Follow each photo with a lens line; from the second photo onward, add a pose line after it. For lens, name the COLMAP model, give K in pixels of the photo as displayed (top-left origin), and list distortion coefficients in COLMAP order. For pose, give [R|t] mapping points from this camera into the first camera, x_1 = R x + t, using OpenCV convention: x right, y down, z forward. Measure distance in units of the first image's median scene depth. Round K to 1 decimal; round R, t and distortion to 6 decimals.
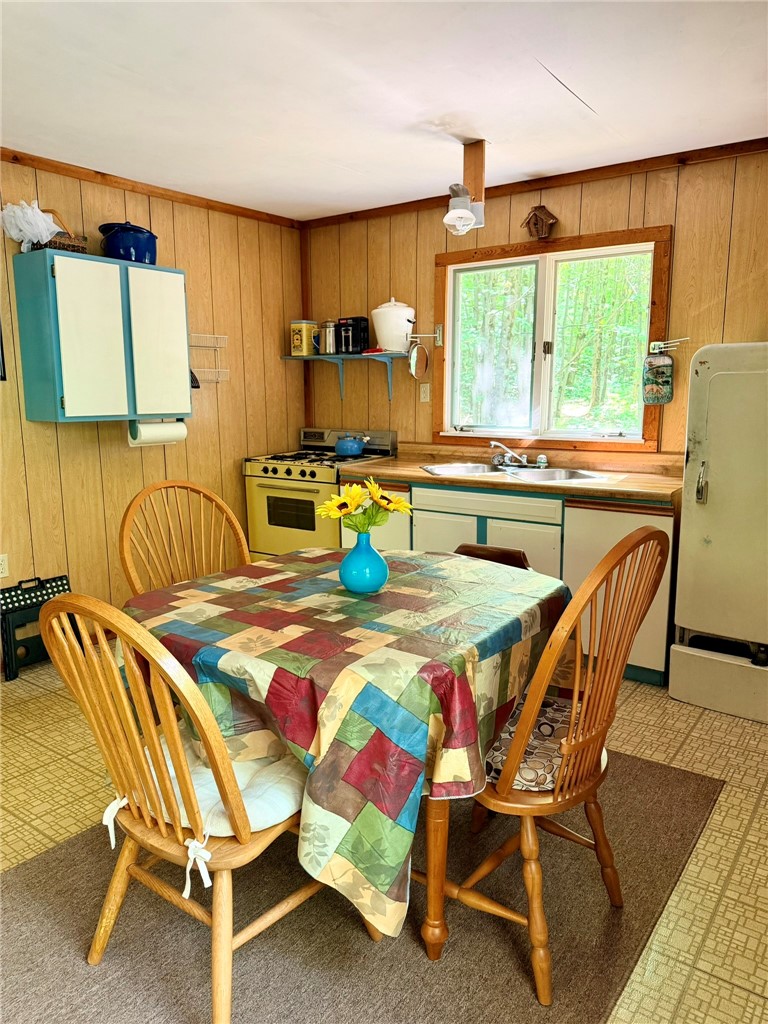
lens RADIAL K [[719.0, 0, 379.8], [0, 719.0, 517.3], [0, 0, 1]] dist [0.022608, -0.019181]
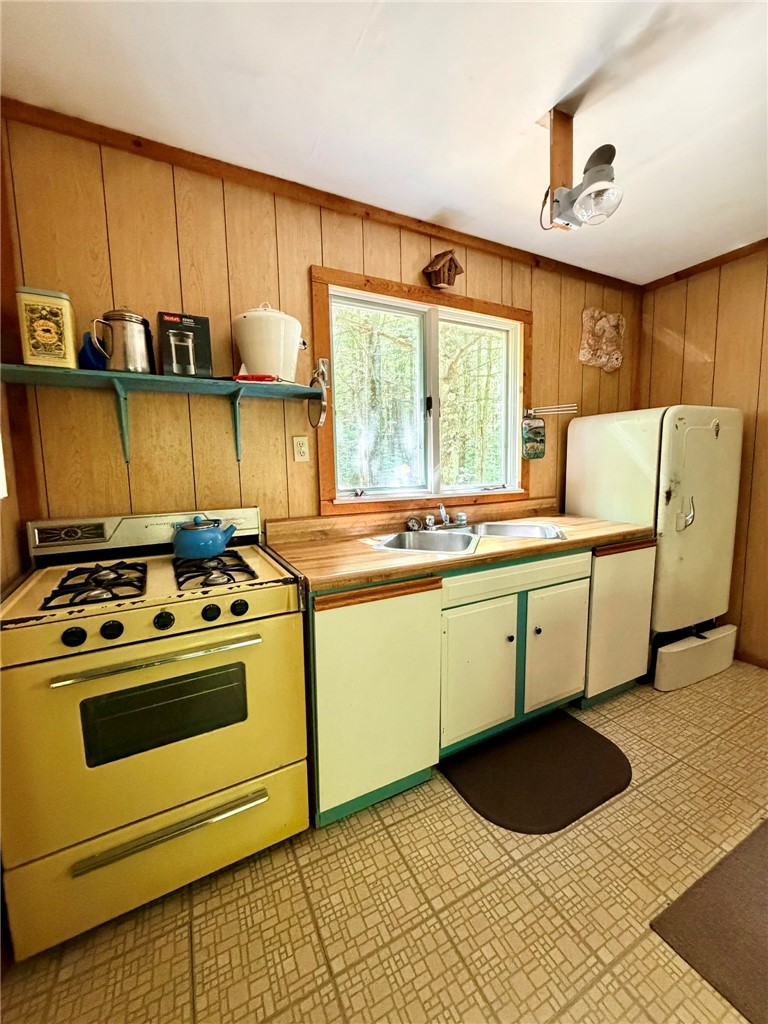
lens RADIAL K [[411.9, 0, 381.8], [0, 411.9, 505.9], [0, 0, 1]] dist [0.010774, 0.000180]
pose [[0.440698, -0.095381, 0.892574, -0.331252], [0.175579, 0.984292, 0.018491, -0.130666], [-0.880316, 0.148568, 0.450523, 0.885820]]
